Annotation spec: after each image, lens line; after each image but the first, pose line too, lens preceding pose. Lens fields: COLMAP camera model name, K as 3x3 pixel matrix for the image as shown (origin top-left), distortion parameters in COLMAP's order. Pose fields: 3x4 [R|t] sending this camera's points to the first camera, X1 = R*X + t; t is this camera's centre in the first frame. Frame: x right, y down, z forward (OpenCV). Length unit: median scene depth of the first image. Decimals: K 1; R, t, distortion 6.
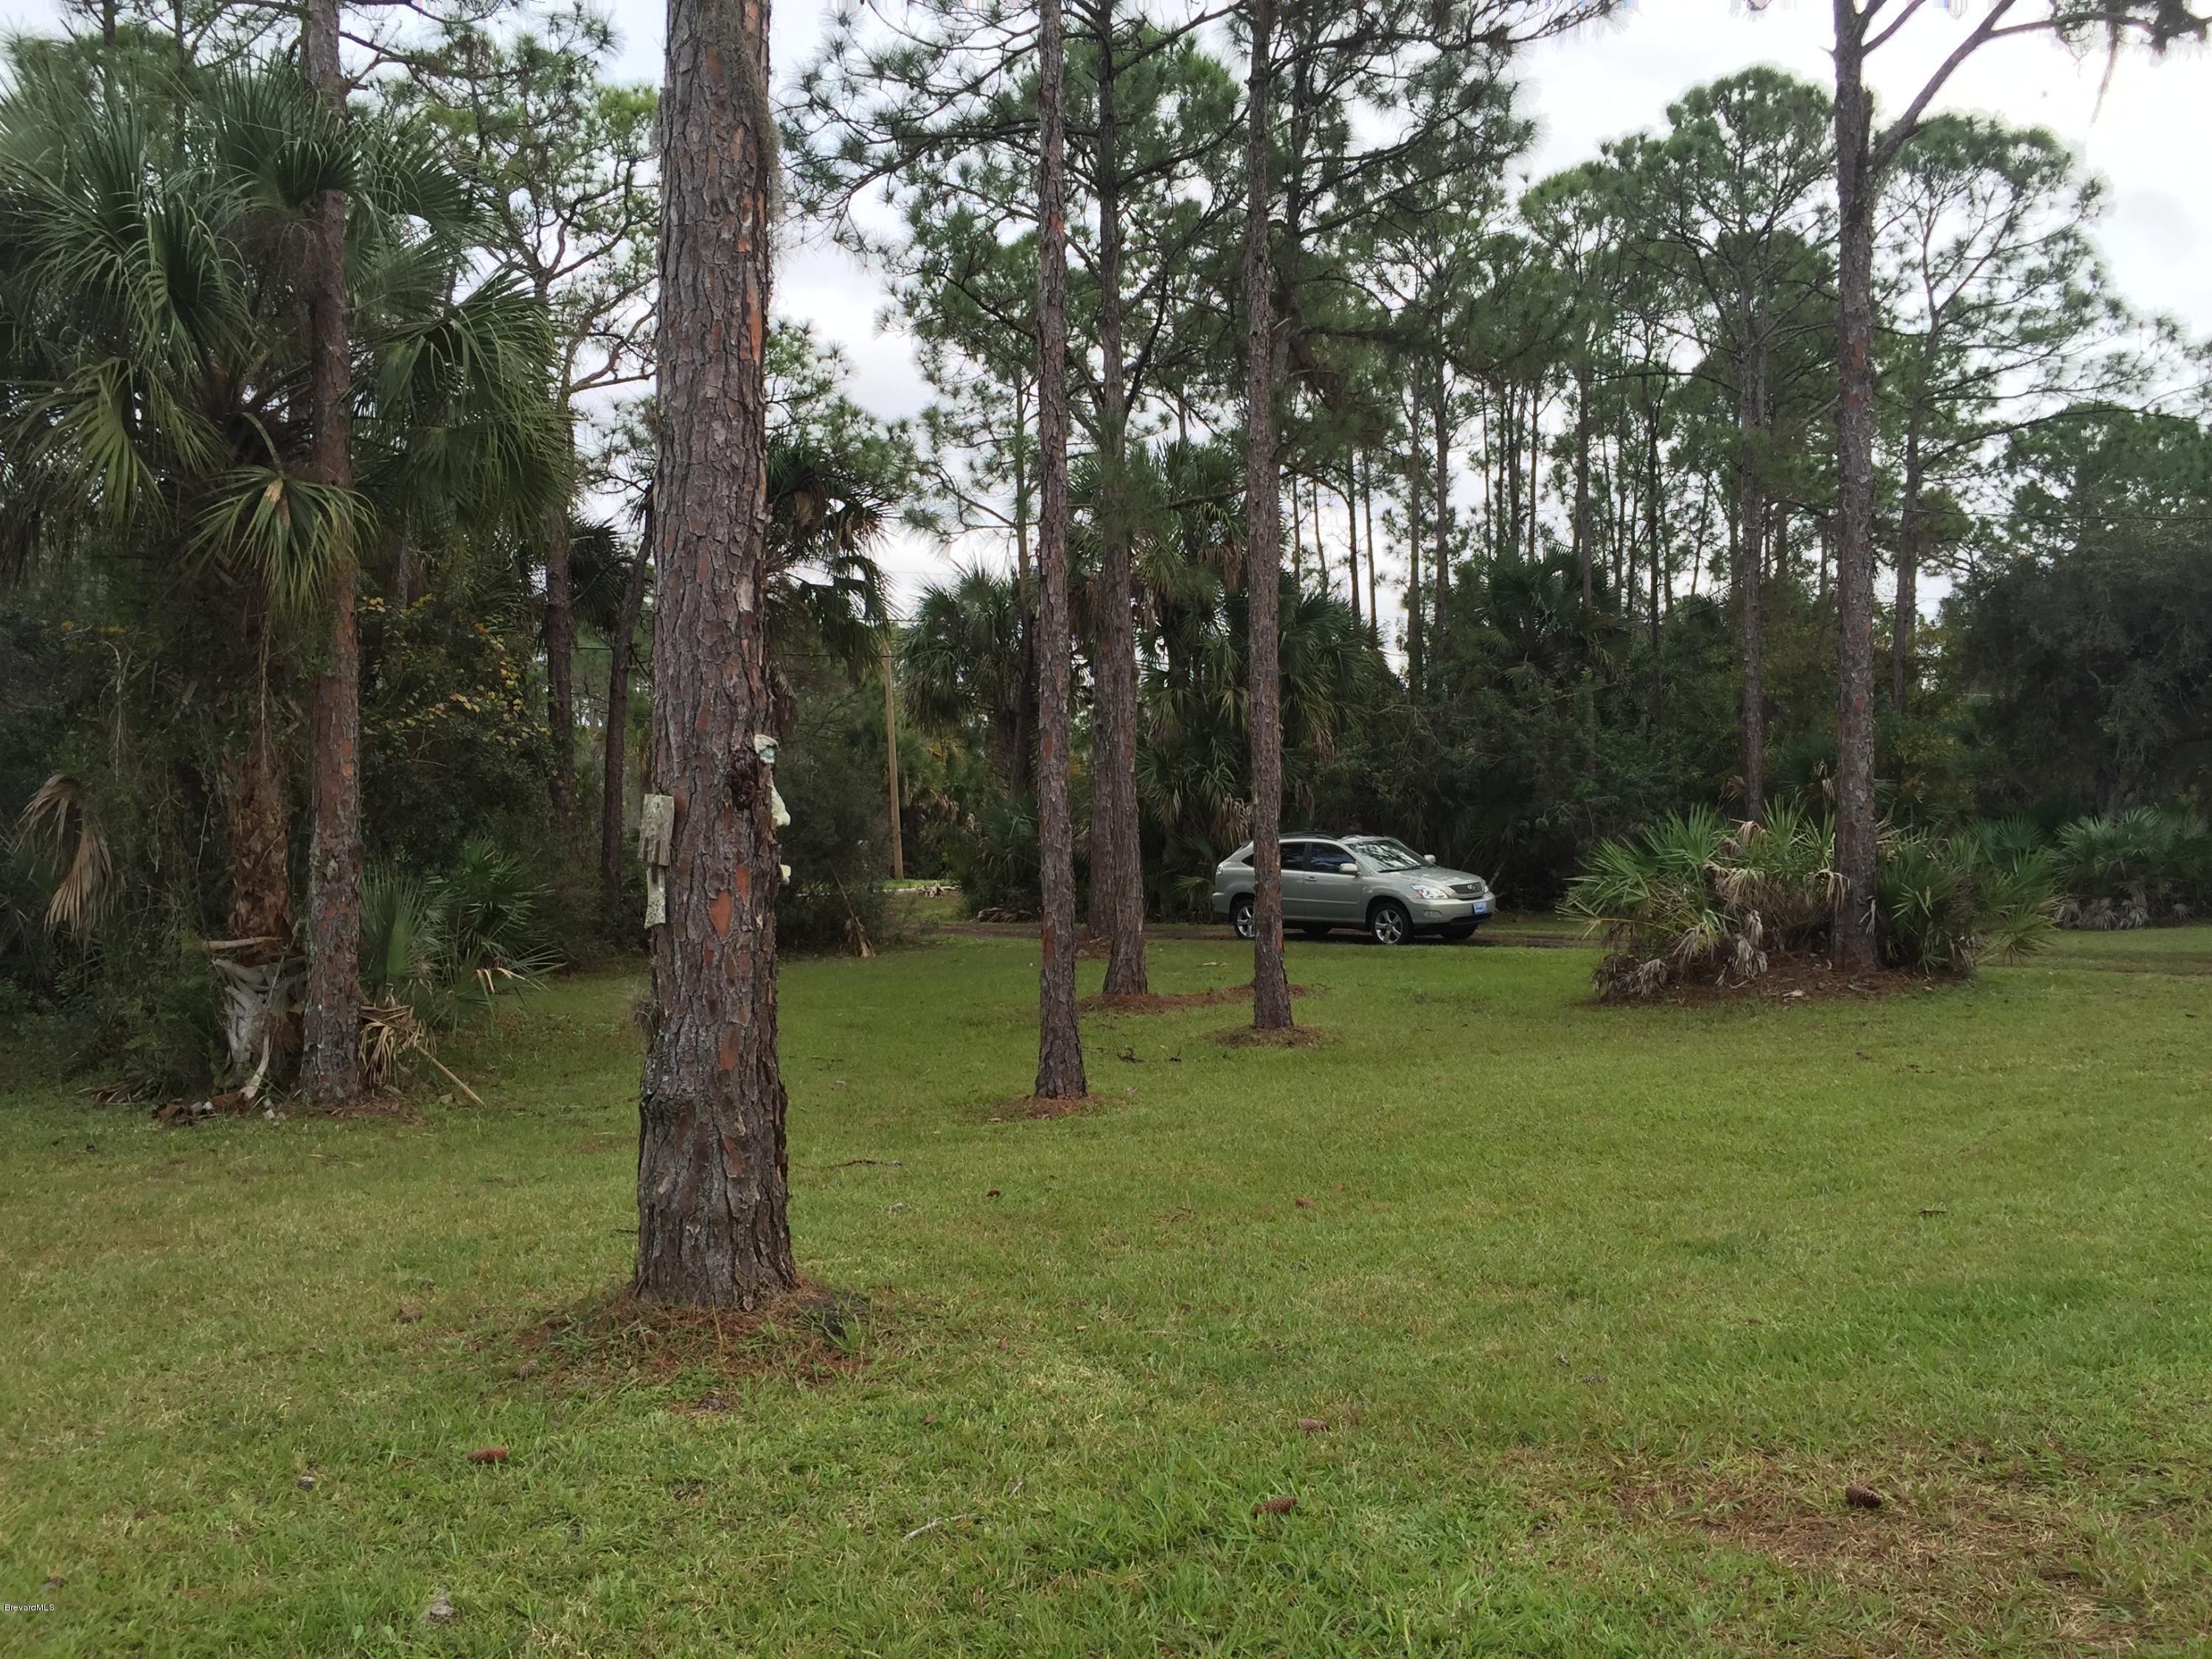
lens RADIAL K [[1823.6, 0, 1106.9], [0, 1823.6, 741.3], [0, 0, 1]] dist [0.003786, -0.116355]
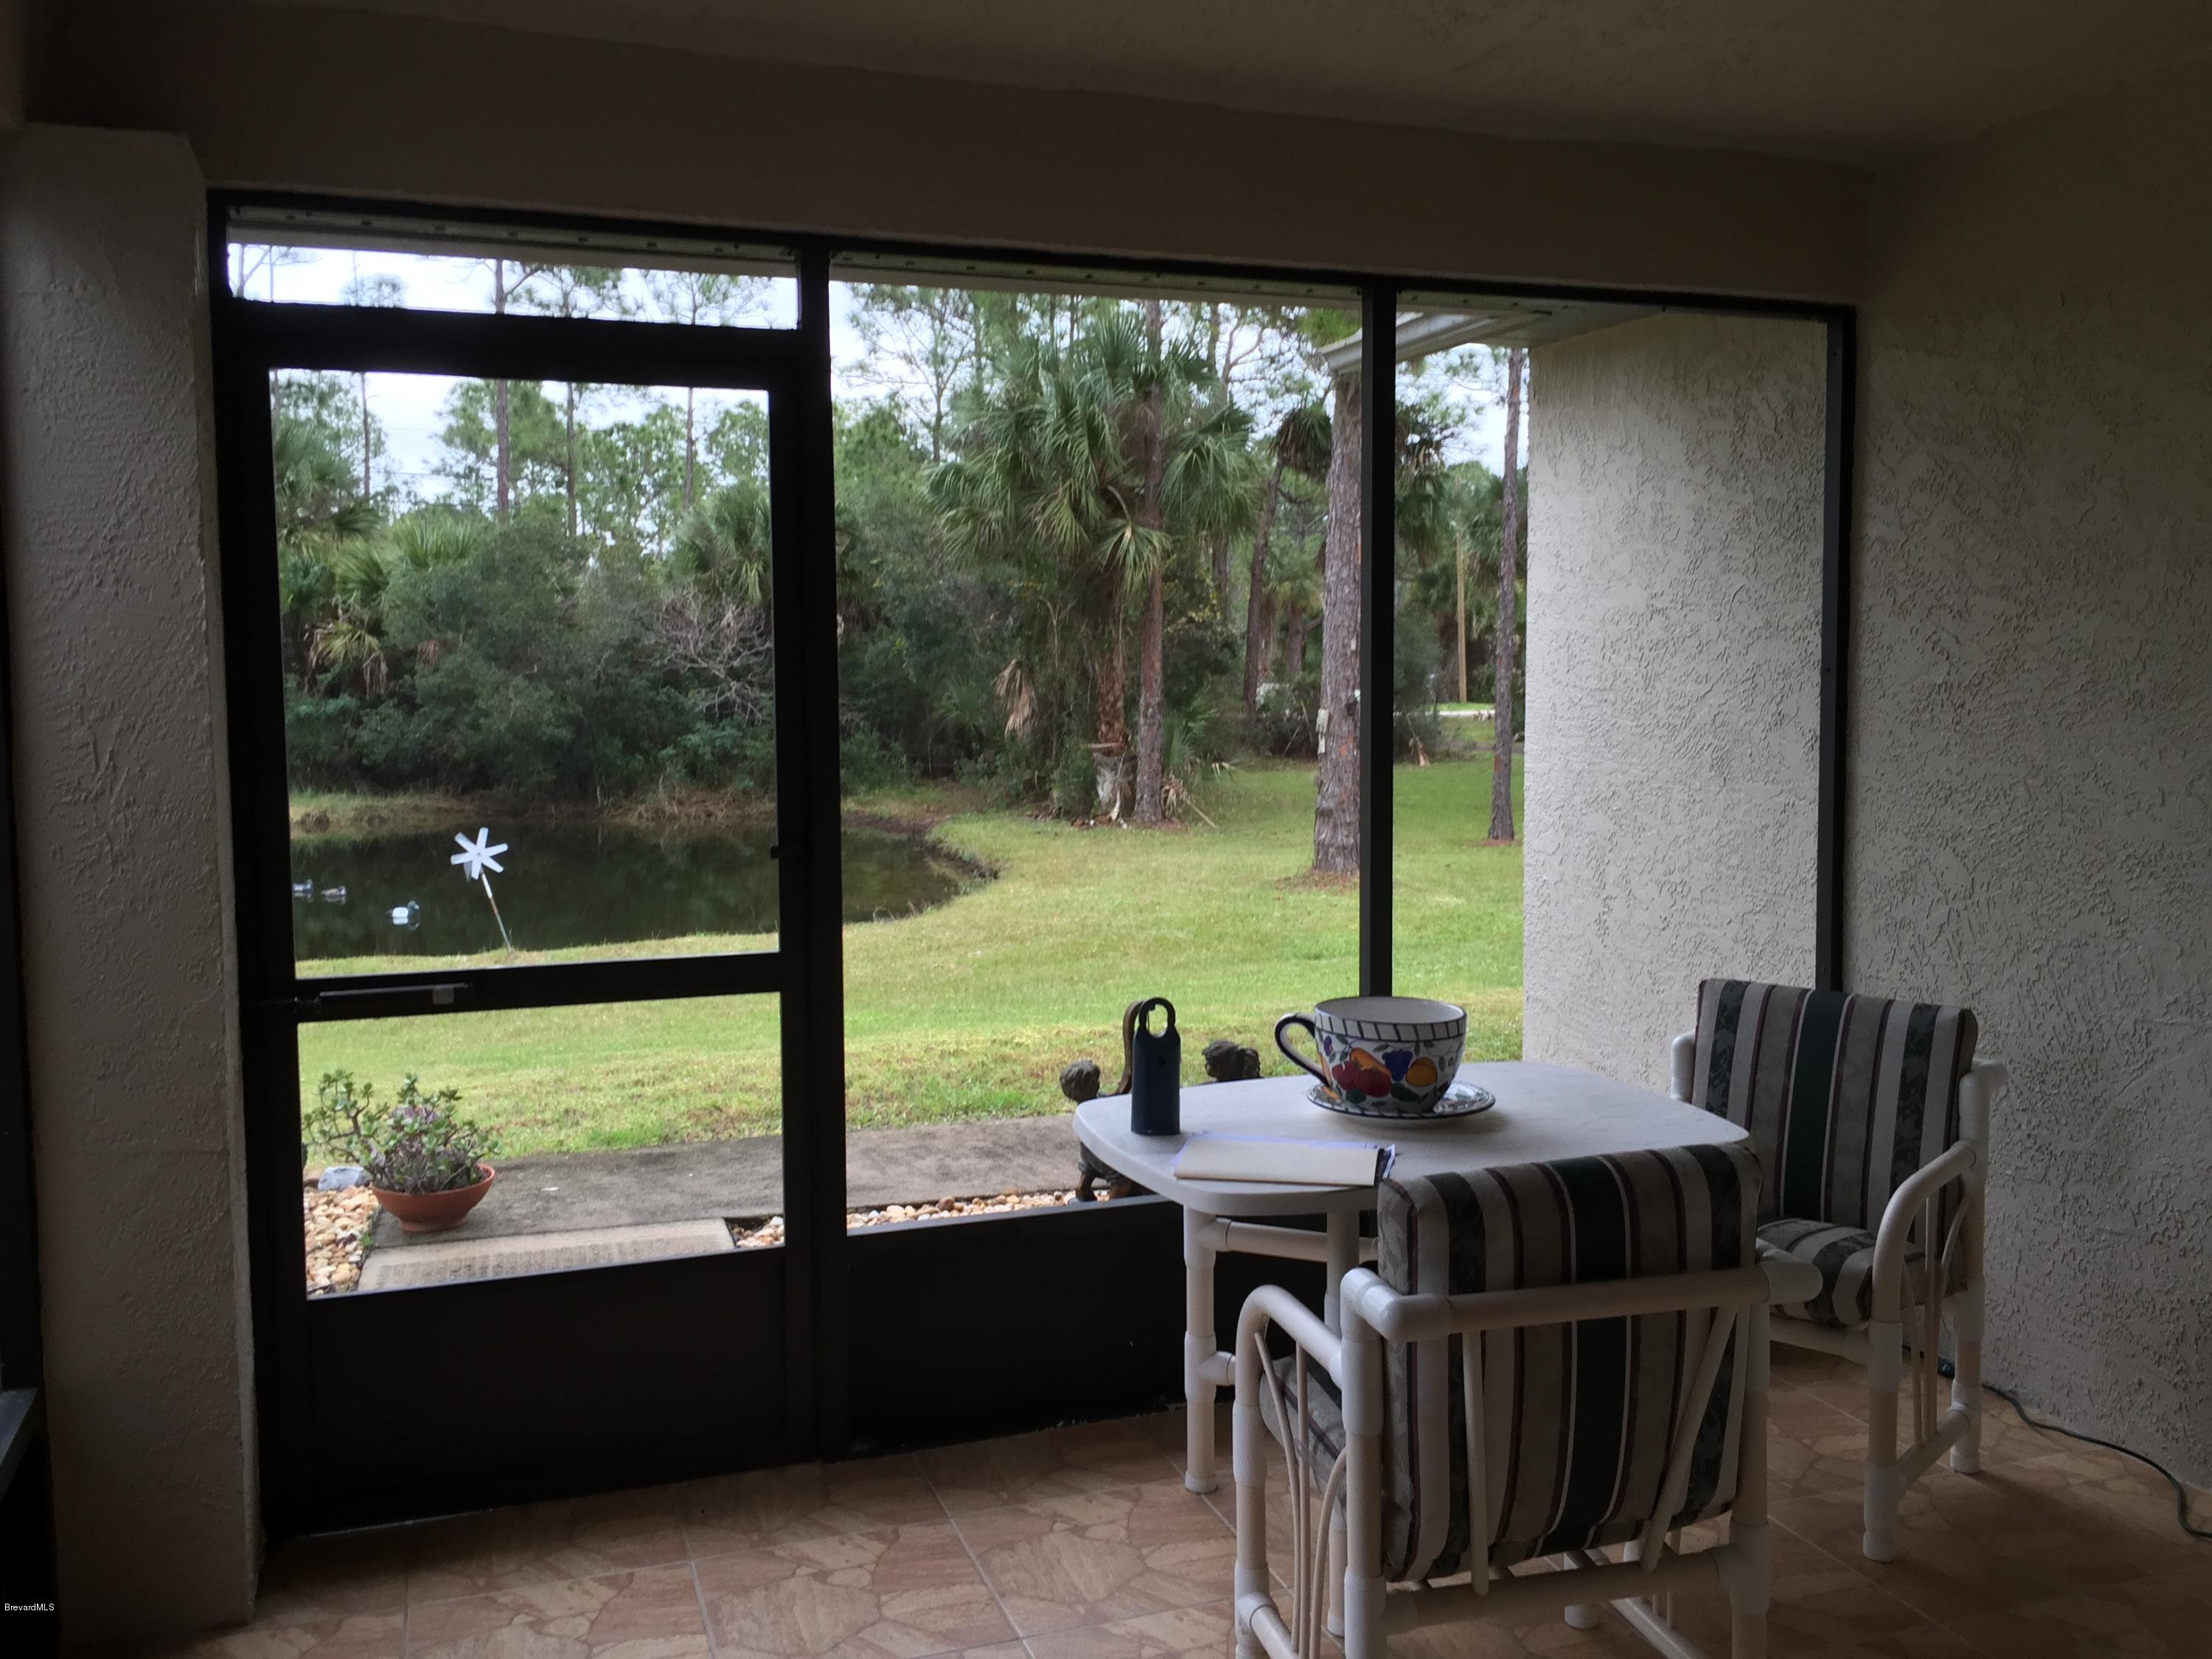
lens RADIAL K [[1890.0, 0, 1108.6], [0, 1890.0, 797.6], [0, 0, 1]] dist [0.089330, -0.135296]
pose [[0.951165, 0.050120, -0.304587, 0.194554], [-0.007956, 0.990383, 0.138126, -0.132199], [0.308581, -0.128957, 0.942416, -1.072191]]
